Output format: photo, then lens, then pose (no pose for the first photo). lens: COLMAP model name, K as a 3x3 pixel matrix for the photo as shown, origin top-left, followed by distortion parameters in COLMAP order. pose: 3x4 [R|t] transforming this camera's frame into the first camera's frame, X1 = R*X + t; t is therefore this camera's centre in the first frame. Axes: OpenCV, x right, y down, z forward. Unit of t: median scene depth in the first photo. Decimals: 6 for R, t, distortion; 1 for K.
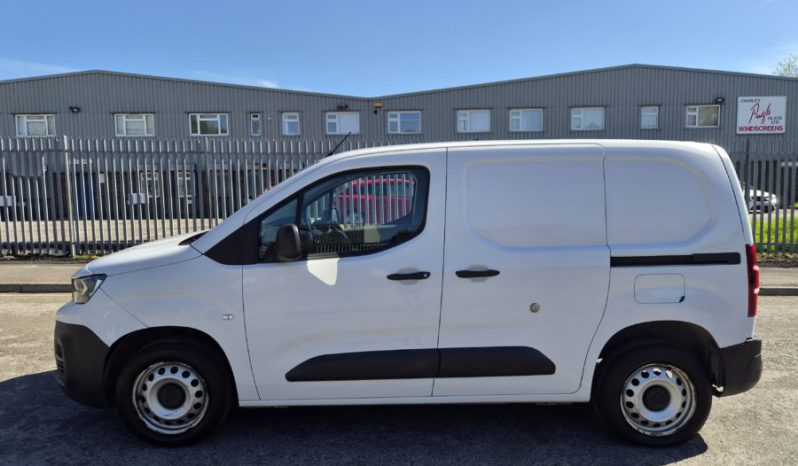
lens RADIAL K [[526.6, 0, 379.9], [0, 526.6, 235.6], [0, 0, 1]] dist [0.067084, -0.000439]
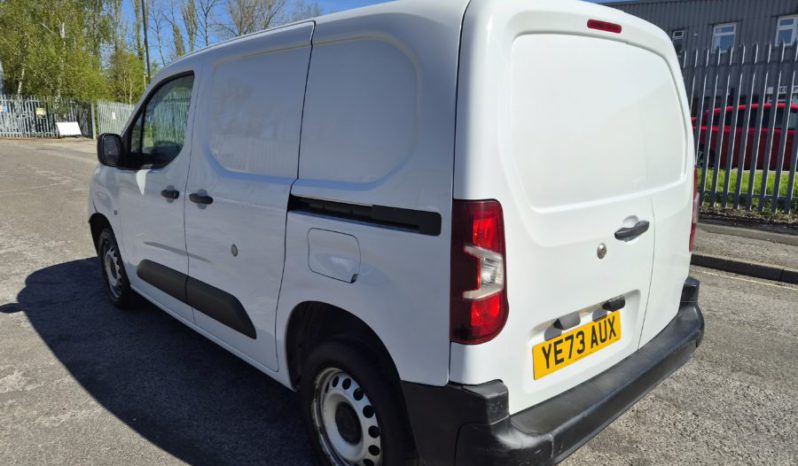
lens RADIAL K [[526.4, 0, 407.6], [0, 526.4, 232.0], [0, 0, 1]] dist [0.069943, -0.057954]
pose [[0.679341, 0.151982, -0.717912, 0.988663], [-0.071922, 0.987397, 0.140974, -0.018601], [0.730290, -0.044136, 0.681710, 0.634134]]
